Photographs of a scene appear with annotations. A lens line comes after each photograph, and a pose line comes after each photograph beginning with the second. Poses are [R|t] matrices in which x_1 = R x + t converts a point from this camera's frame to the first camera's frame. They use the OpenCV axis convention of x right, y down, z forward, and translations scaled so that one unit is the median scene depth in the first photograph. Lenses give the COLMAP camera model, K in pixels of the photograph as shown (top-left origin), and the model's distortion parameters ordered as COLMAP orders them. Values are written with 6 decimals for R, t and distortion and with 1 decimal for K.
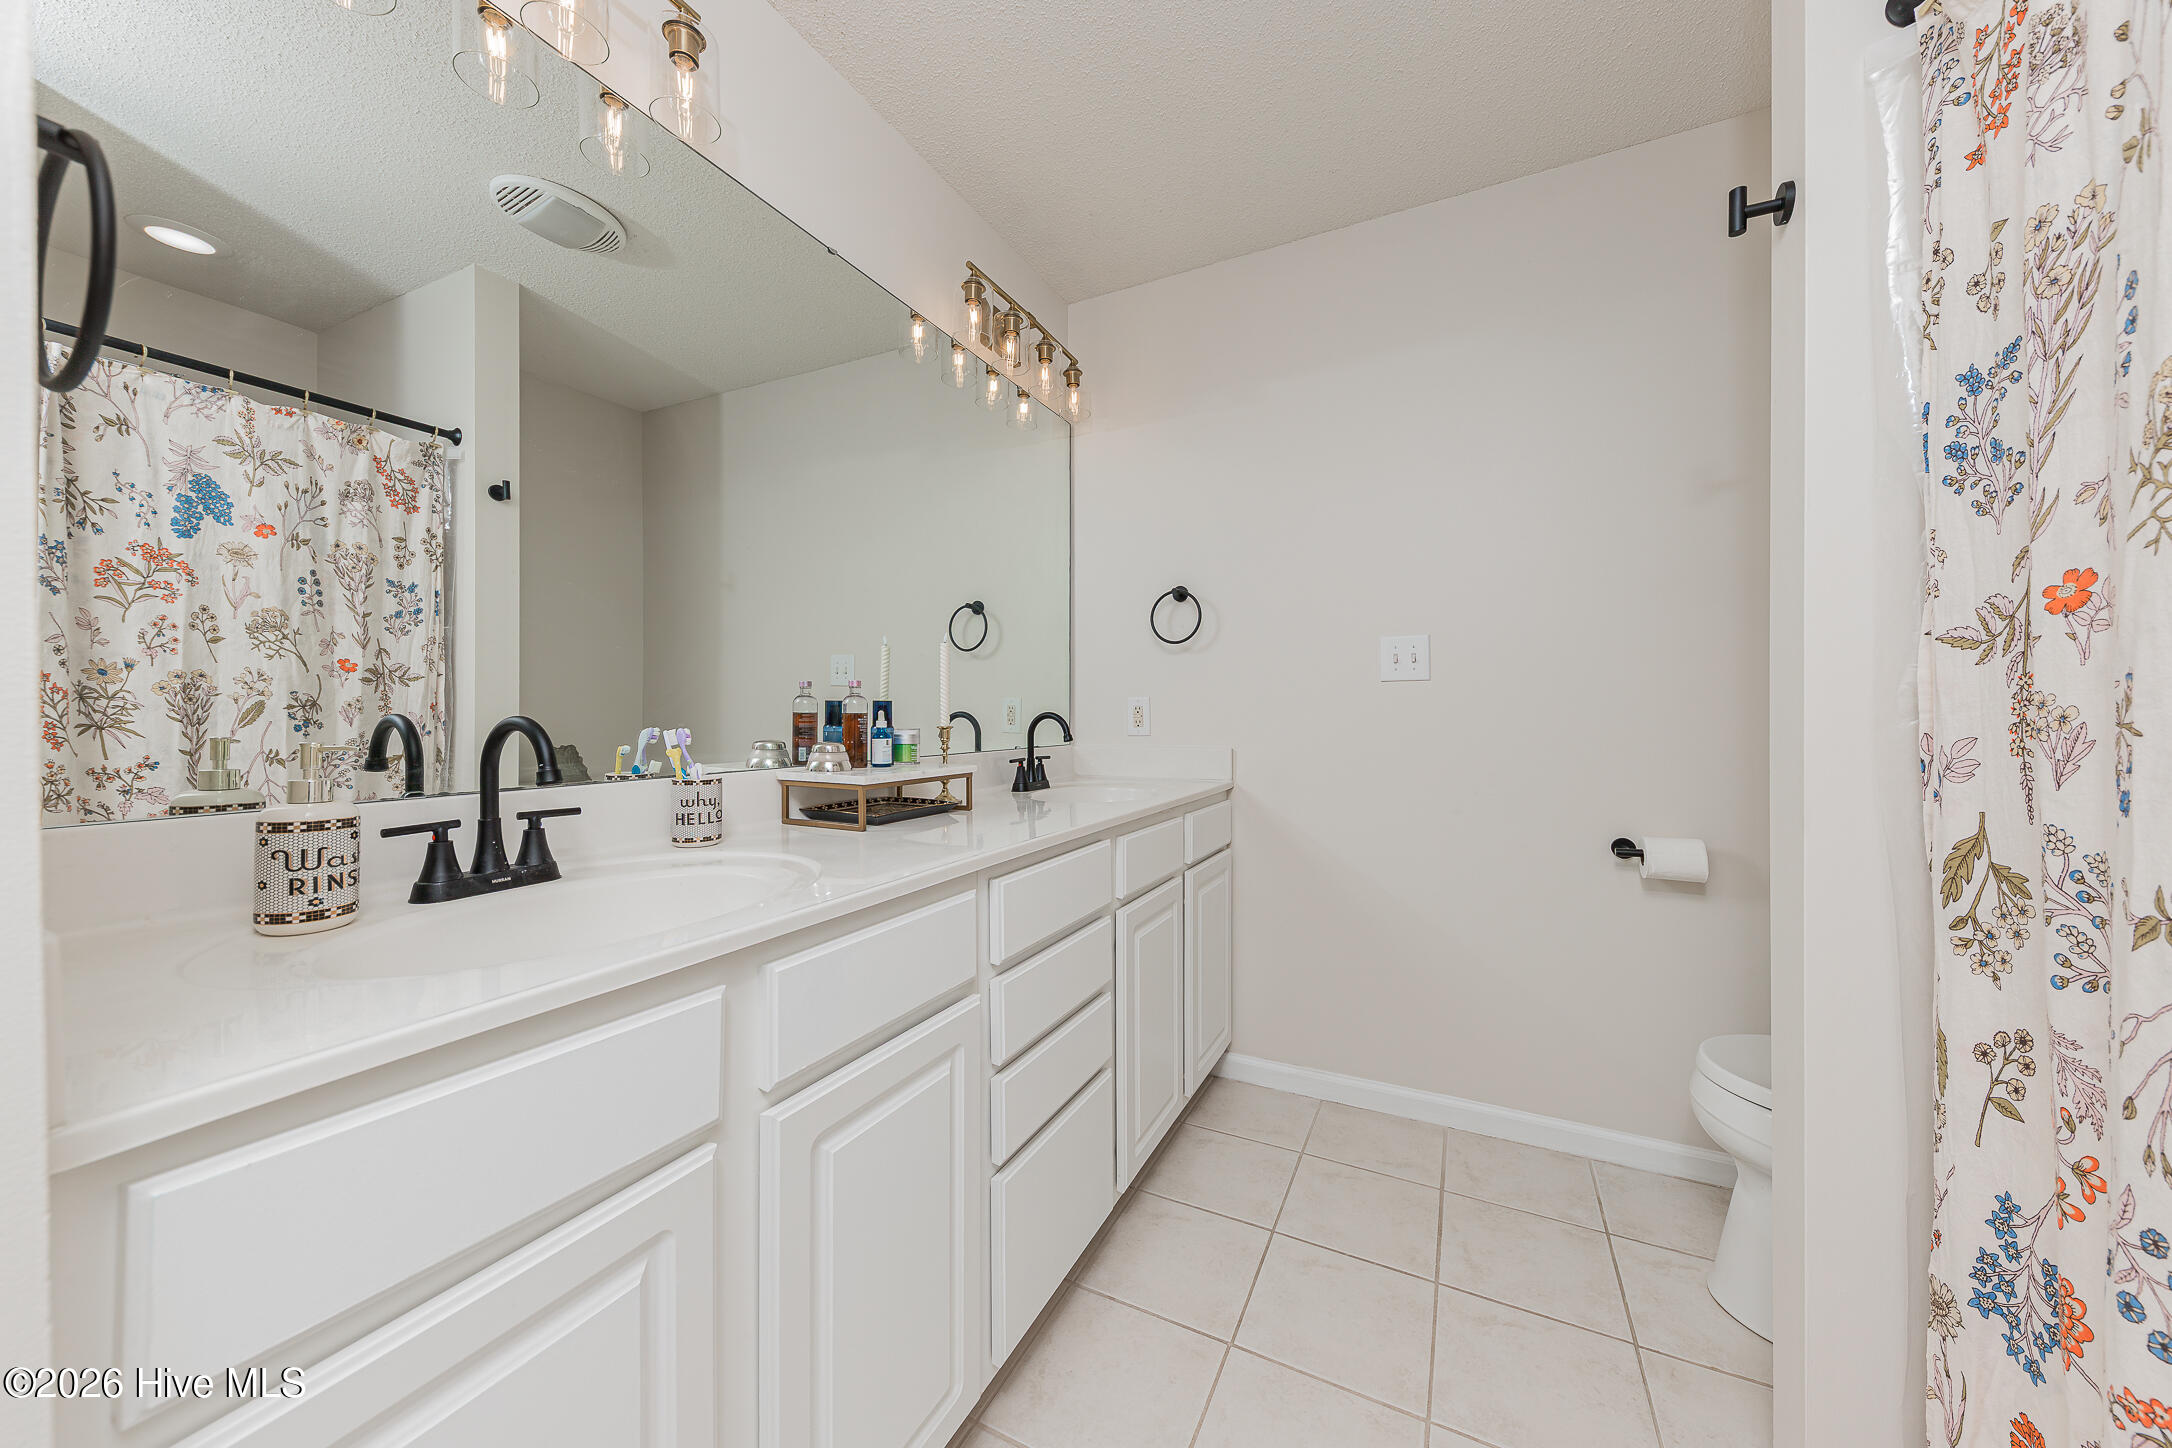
lens RADIAL K [[750.4, 0, 1086.0], [0, 750.4, 724.0], [0, 0, 1]] dist [0.010946, -0.004554]
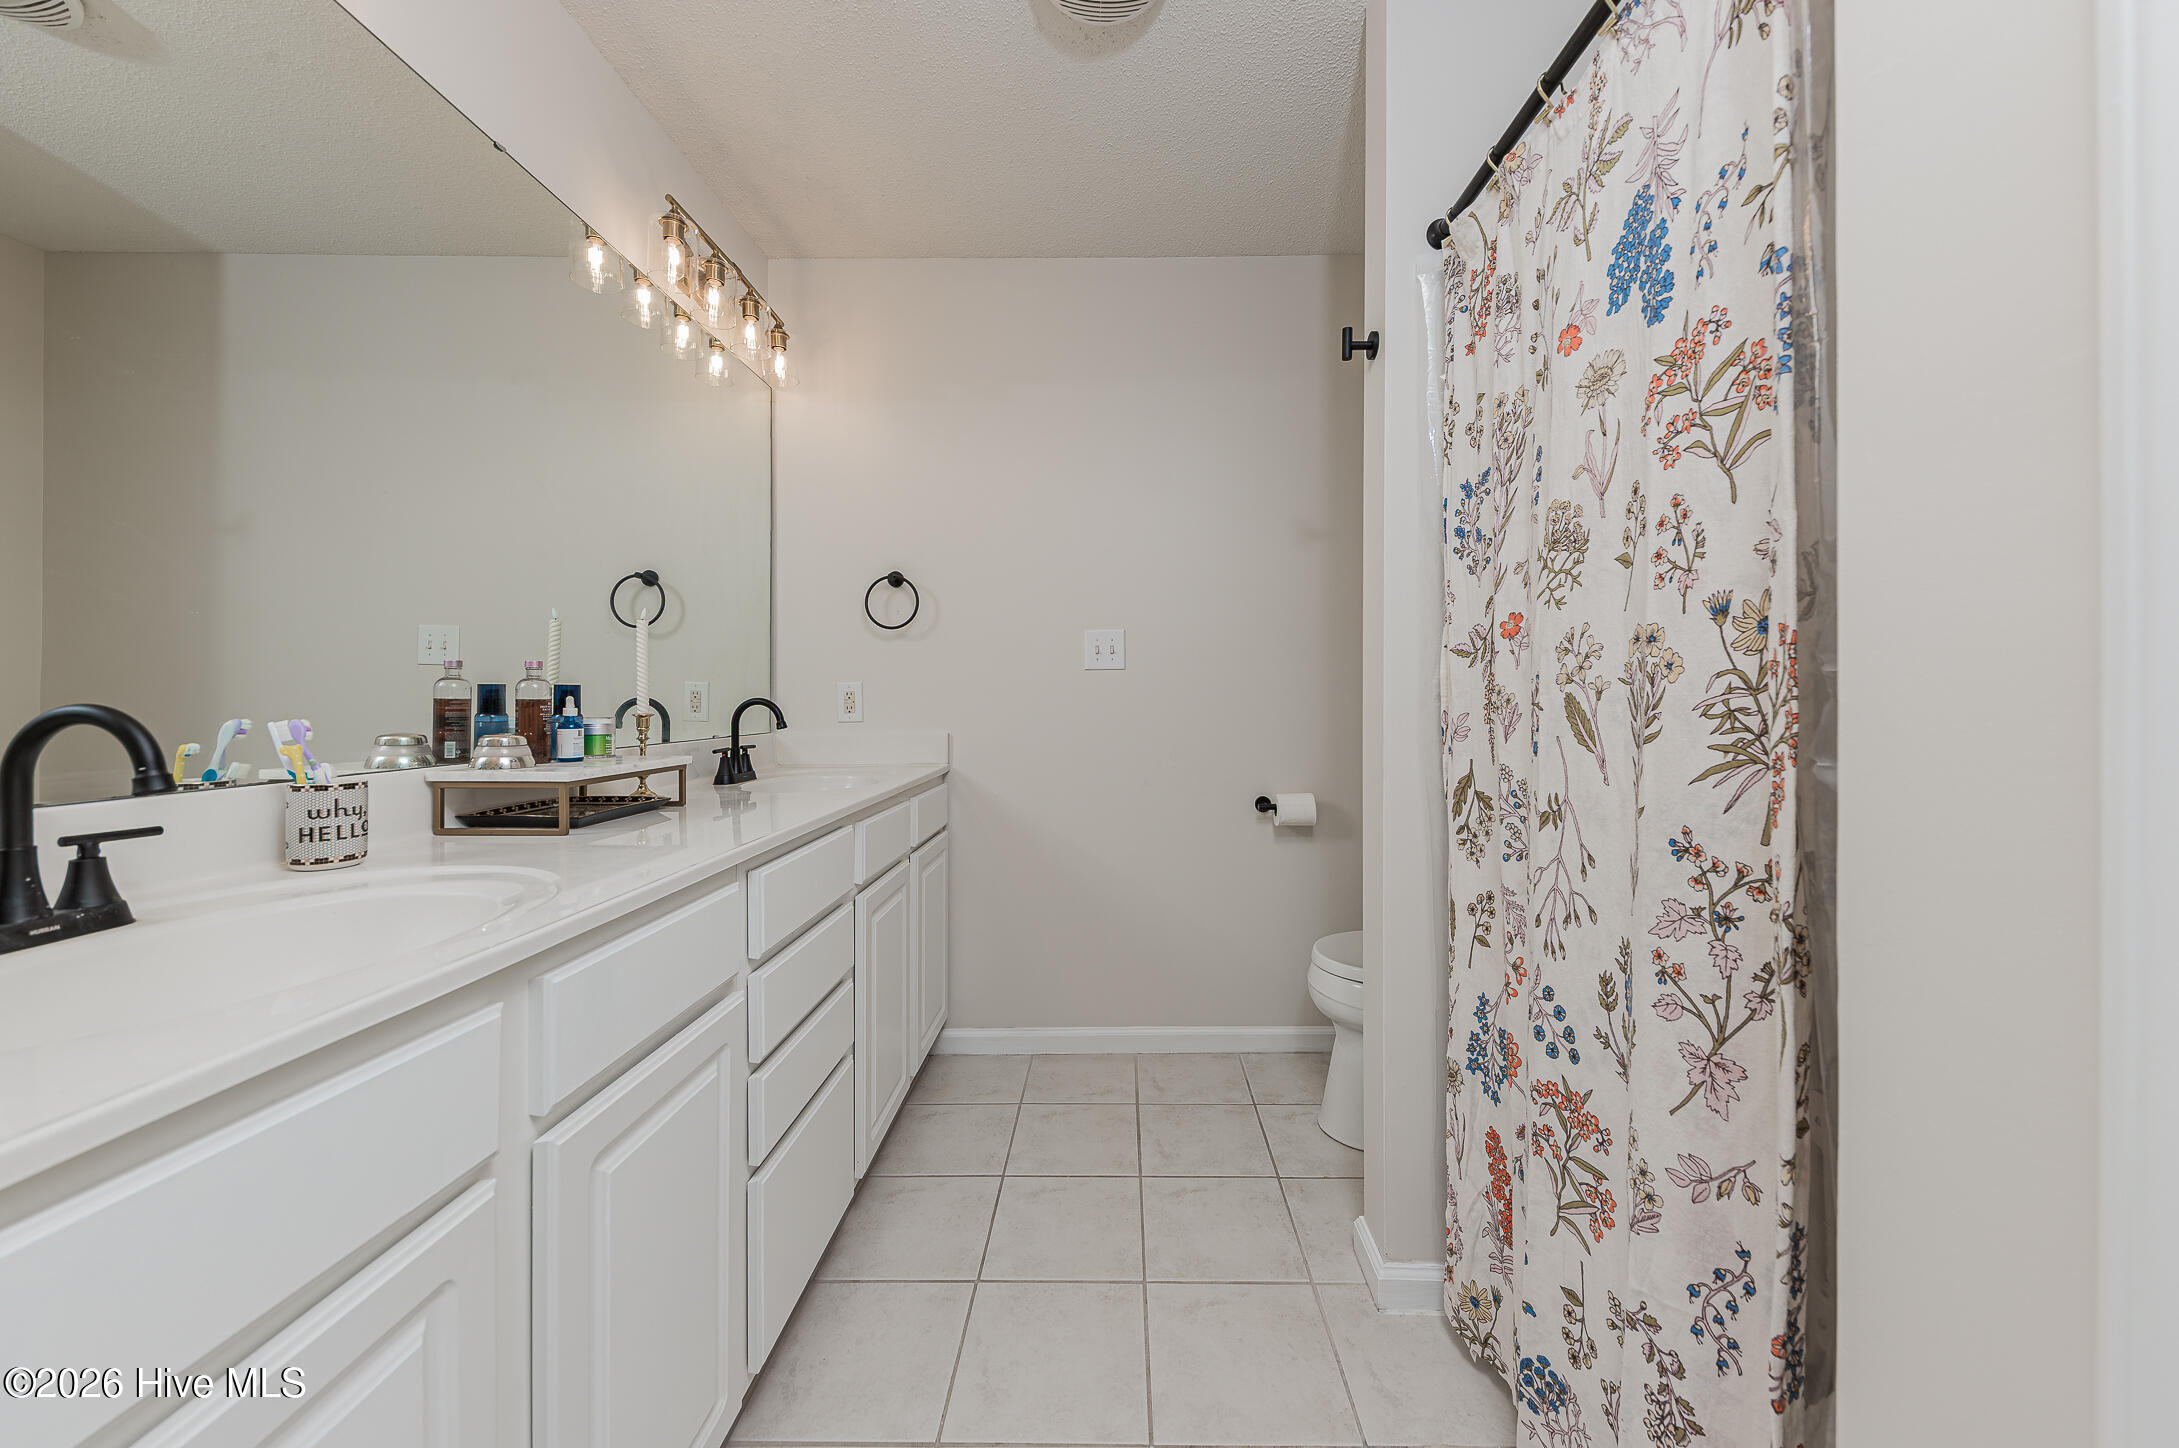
lens RADIAL K [[780.1, 0, 1097.5], [0, 780.1, 720.6], [0, 0, 1]] dist [0.000362, -0.000192]
pose [[0.900372, -0.013830, 0.434901, -0.177436], [0.008049, 0.999853, 0.015130, 0.002186], [-0.435046, -0.010122, 0.900351, -0.104431]]
